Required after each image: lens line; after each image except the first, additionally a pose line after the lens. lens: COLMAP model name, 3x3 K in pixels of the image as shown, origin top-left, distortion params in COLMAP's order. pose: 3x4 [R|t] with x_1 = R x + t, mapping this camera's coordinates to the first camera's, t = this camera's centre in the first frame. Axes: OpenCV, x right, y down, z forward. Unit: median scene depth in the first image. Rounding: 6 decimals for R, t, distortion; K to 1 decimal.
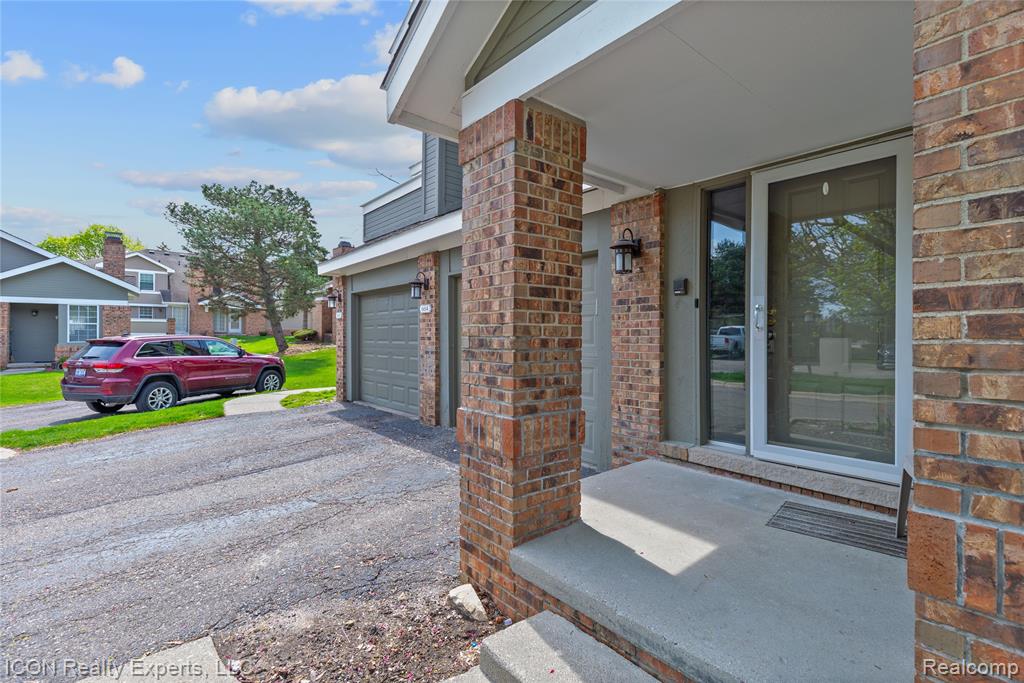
lens RADIAL K [[473.0, 0, 509.1], [0, 473.0, 337.4], [0, 0, 1]] dist [-0.000210, -0.000517]
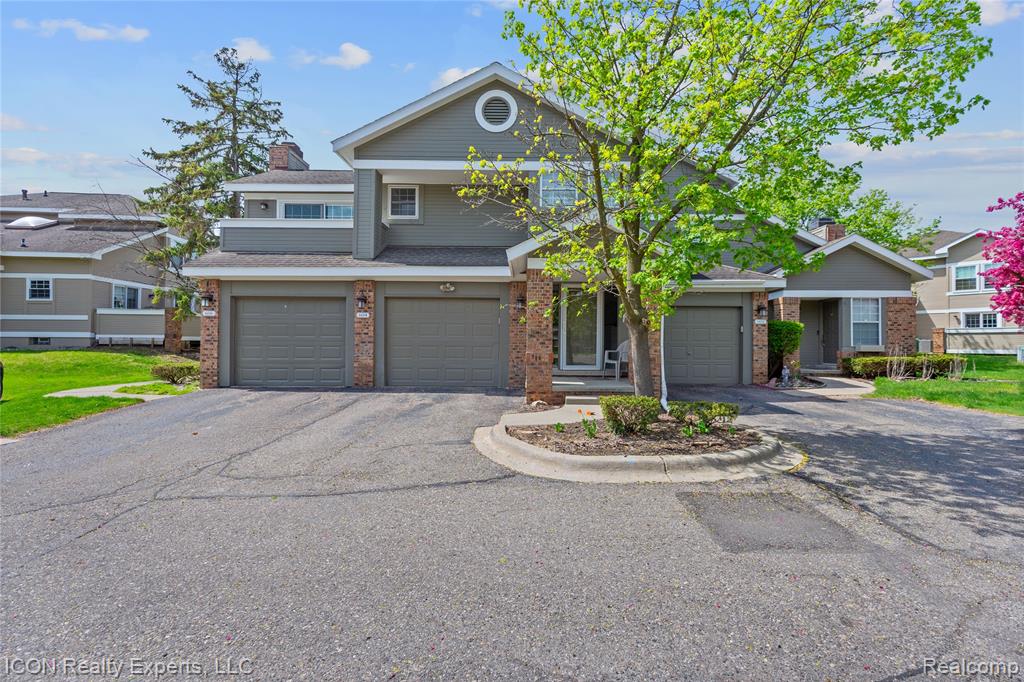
lens RADIAL K [[473.0, 0, 515.6], [0, 473.0, 341.4], [0, 0, 1]] dist [-0.000210, -0.000517]
pose [[0.650742, 0.008513, 0.759251, -1.076448], [-0.004602, 0.999963, -0.007268, 0.039096], [-0.759285, 0.001235, 0.650757, -0.441307]]
